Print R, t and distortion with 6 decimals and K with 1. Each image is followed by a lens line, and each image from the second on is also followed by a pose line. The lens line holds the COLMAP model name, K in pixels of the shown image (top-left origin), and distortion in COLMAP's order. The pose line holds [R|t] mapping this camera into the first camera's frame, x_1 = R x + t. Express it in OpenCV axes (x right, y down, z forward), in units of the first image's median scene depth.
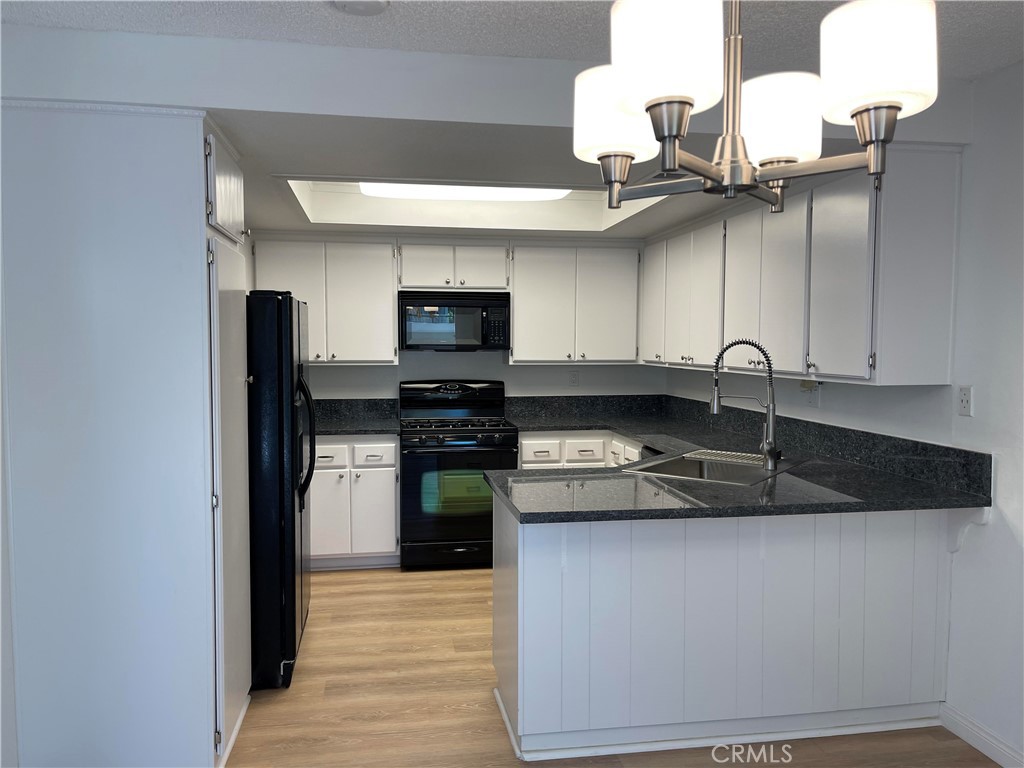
lens RADIAL K [[778.1, 0, 509.7], [0, 778.1, 387.8], [0, 0, 1]] dist [0.066265, -0.082326]
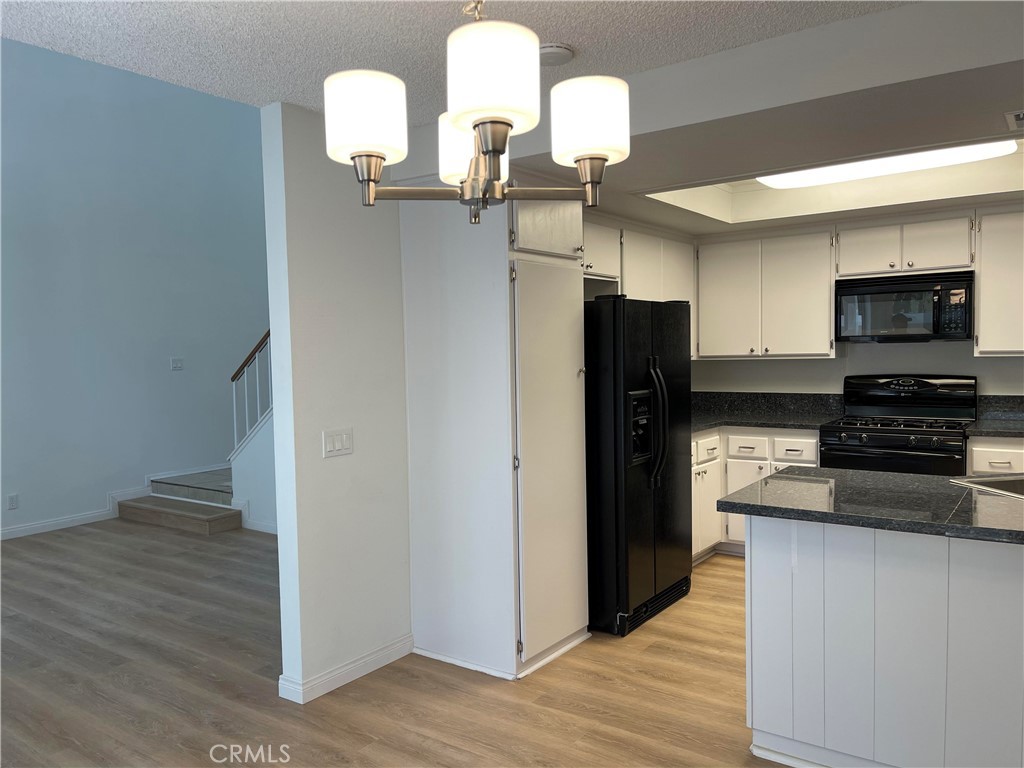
lens RADIAL K [[778.1, 0, 508.8], [0, 778.1, 393.9], [0, 0, 1]] dist [0.066265, -0.082326]
pose [[0.702348, 0.022930, -0.711464, 0.266422], [-0.015737, 0.999737, 0.016686, 0.004565], [0.711660, -0.000523, 0.702524, 0.044482]]
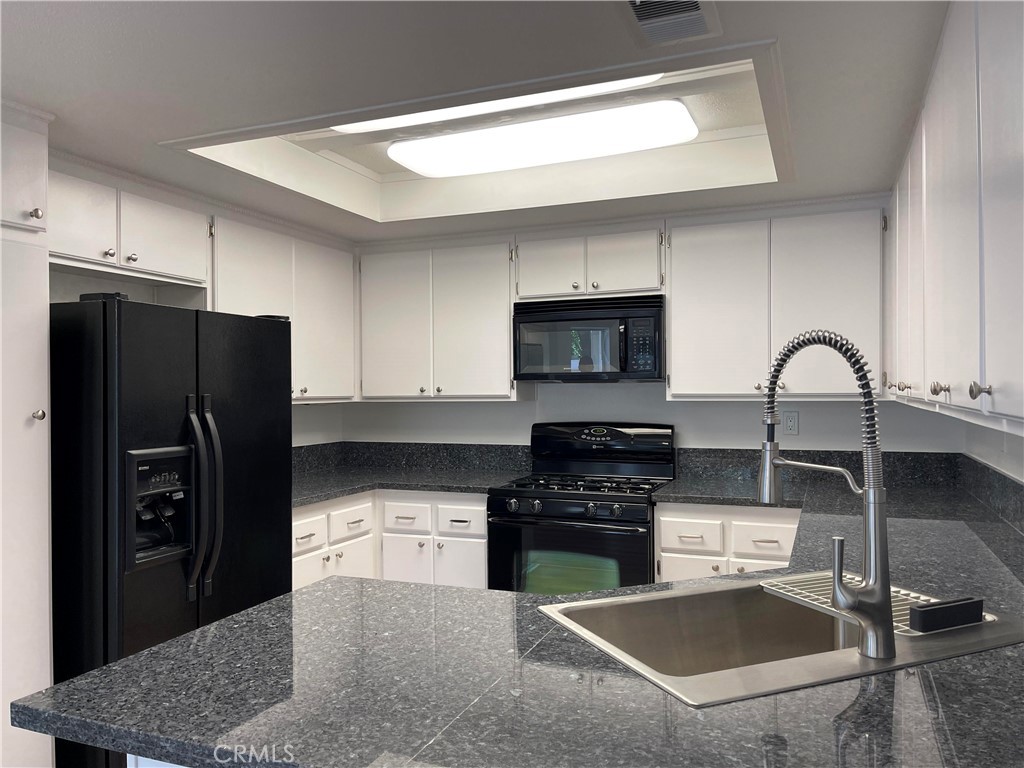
lens RADIAL K [[778.1, 0, 508.0], [0, 778.1, 385.7], [0, 0, 1]] dist [0.066265, -0.082326]
pose [[0.850940, -0.010647, -0.525155, 0.252038], [-0.019791, 0.998435, -0.052312, -0.004733], [0.524890, 0.054907, 0.849397, 0.363809]]
